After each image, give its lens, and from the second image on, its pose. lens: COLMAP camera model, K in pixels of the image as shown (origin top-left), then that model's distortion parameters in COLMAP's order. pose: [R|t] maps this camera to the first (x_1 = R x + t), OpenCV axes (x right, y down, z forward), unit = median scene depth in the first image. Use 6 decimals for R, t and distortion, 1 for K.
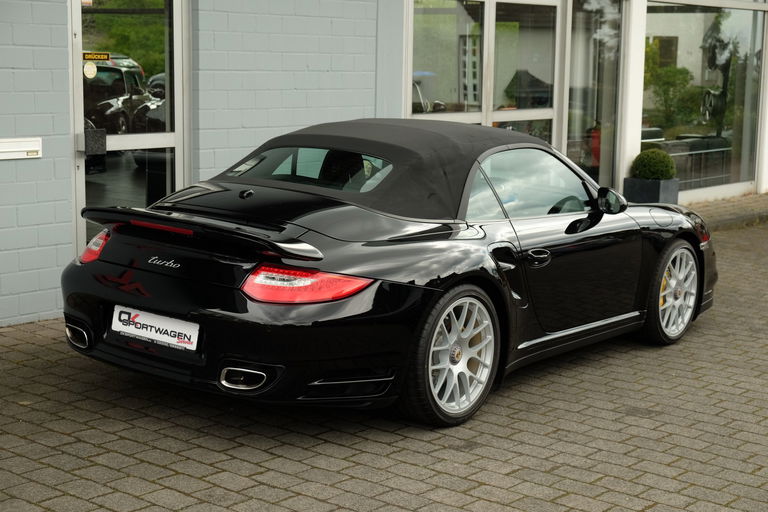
lens RADIAL K [[1306.2, 0, 384.7], [0, 1306.2, 254.1], [0, 0, 1]] dist [0.050860, 0.000000]
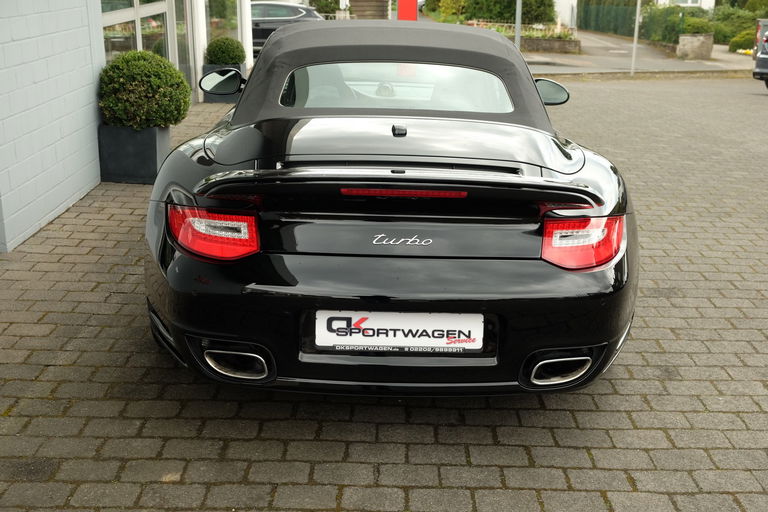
lens RADIAL K [[986.6, 0, 384.0], [0, 986.6, 260.8], [0, 0, 1]] dist [0.009805, 0.000000]
pose [[0.773901, -0.197046, 0.601872, -0.504494], [0.102279, 0.976777, 0.188273, -0.085785], [-0.624992, -0.084146, 0.776082, 0.580956]]
